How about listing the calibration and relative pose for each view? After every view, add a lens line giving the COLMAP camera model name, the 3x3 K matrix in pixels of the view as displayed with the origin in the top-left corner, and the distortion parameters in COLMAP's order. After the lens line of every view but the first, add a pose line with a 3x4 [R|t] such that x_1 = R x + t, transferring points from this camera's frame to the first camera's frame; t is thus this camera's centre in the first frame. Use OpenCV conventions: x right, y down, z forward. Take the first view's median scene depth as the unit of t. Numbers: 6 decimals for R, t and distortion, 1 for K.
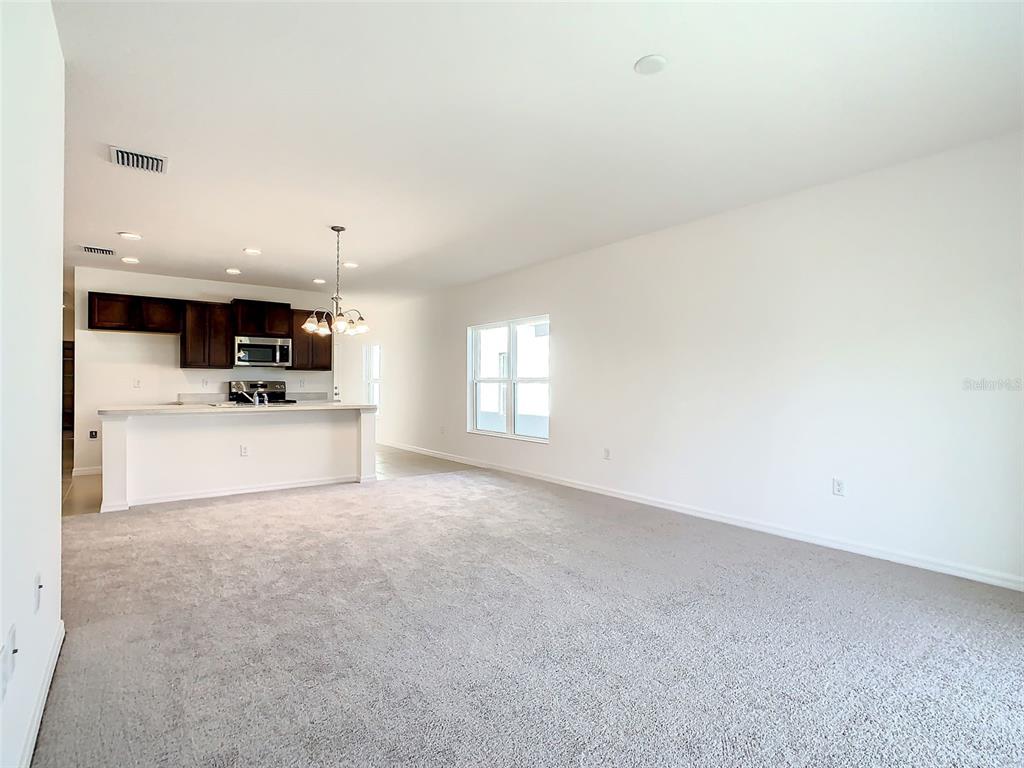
lens RADIAL K [[512.5, 0, 512.0], [0, 512.5, 384.0], [0, 0, 1]] dist [-0.001831, 0.000365]
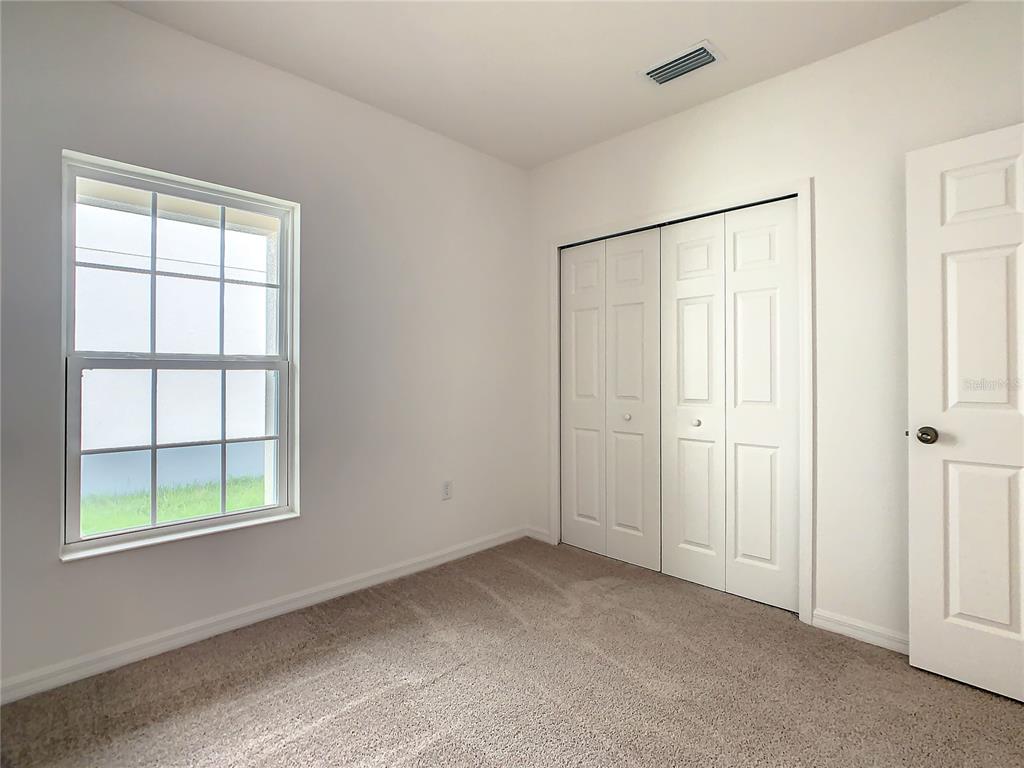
lens RADIAL K [[503.3, 0, 516.4], [0, 503.3, 372.6], [0, 0, 1]] dist [-0.003619, -0.000083]
pose [[-0.132458, 0.004981, 0.991176, -0.340048], [0.003729, 0.999983, -0.004527, 0.001908], [-0.991182, 0.003097, -0.132475, 0.824391]]
